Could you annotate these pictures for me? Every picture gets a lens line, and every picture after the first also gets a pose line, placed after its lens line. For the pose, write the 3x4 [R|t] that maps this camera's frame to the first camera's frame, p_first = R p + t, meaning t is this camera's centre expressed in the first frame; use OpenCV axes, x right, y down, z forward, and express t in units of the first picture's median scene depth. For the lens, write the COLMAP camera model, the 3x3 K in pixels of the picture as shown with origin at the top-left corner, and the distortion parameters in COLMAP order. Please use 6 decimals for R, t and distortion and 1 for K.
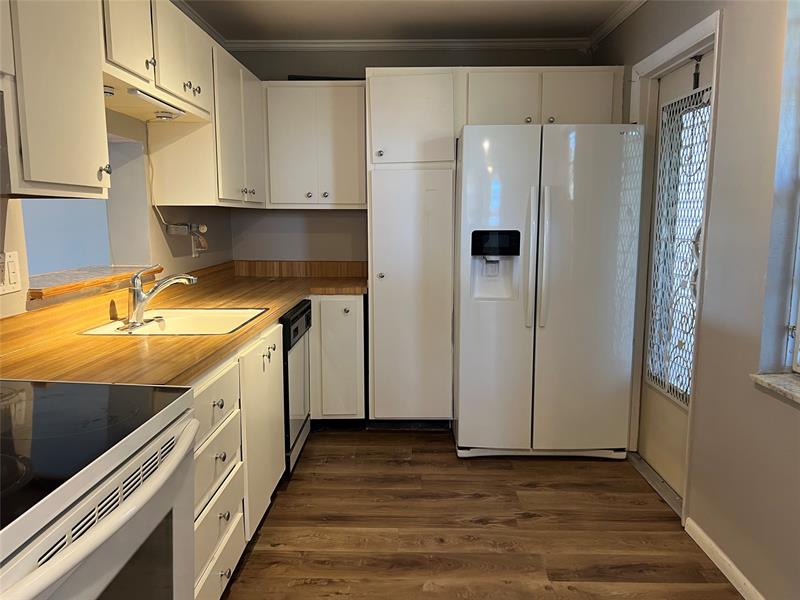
lens RADIAL K [[604.9, 0, 408.0], [0, 604.9, 301.9], [0, 0, 1]] dist [0.061930, -0.066863]
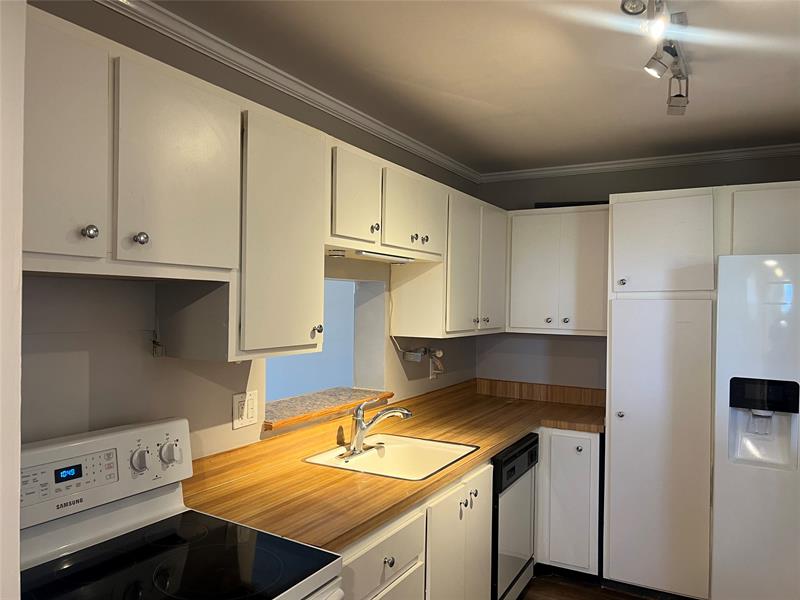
lens RADIAL K [[604.9, 0, 405.5], [0, 604.9, 301.2], [0, 0, 1]] dist [0.061930, -0.066863]
pose [[0.879853, 0.019778, -0.474834, 0.107065], [-0.083626, 0.989987, -0.113722, -0.085213], [0.467830, 0.139767, 0.872697, 0.043444]]
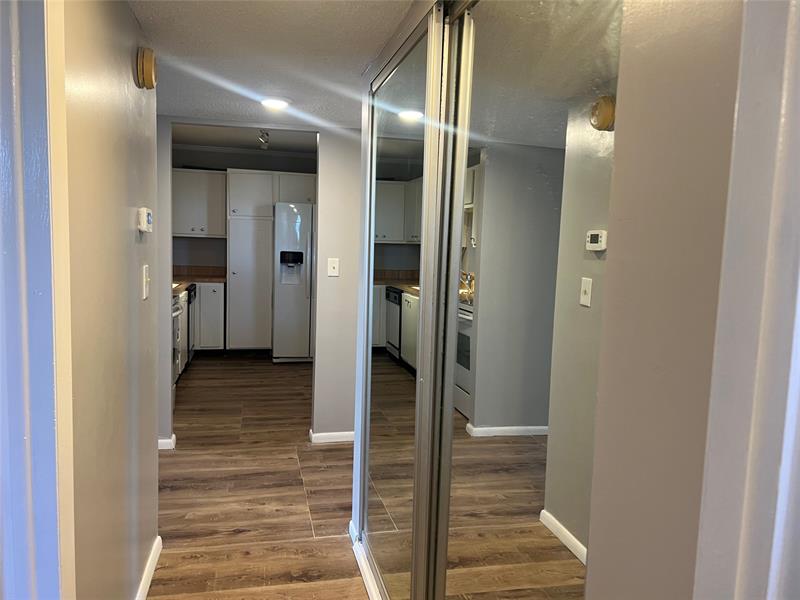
lens RADIAL K [[604.9, 0, 400.7], [0, 604.9, 305.0], [0, 0, 1]] dist [0.061930, -0.066863]
pose [[0.969444, 0.008486, 0.245165, -0.002600], [-0.000053, 0.999409, -0.034381, 0.134294], [-0.245312, 0.033317, 0.968872, -1.078031]]
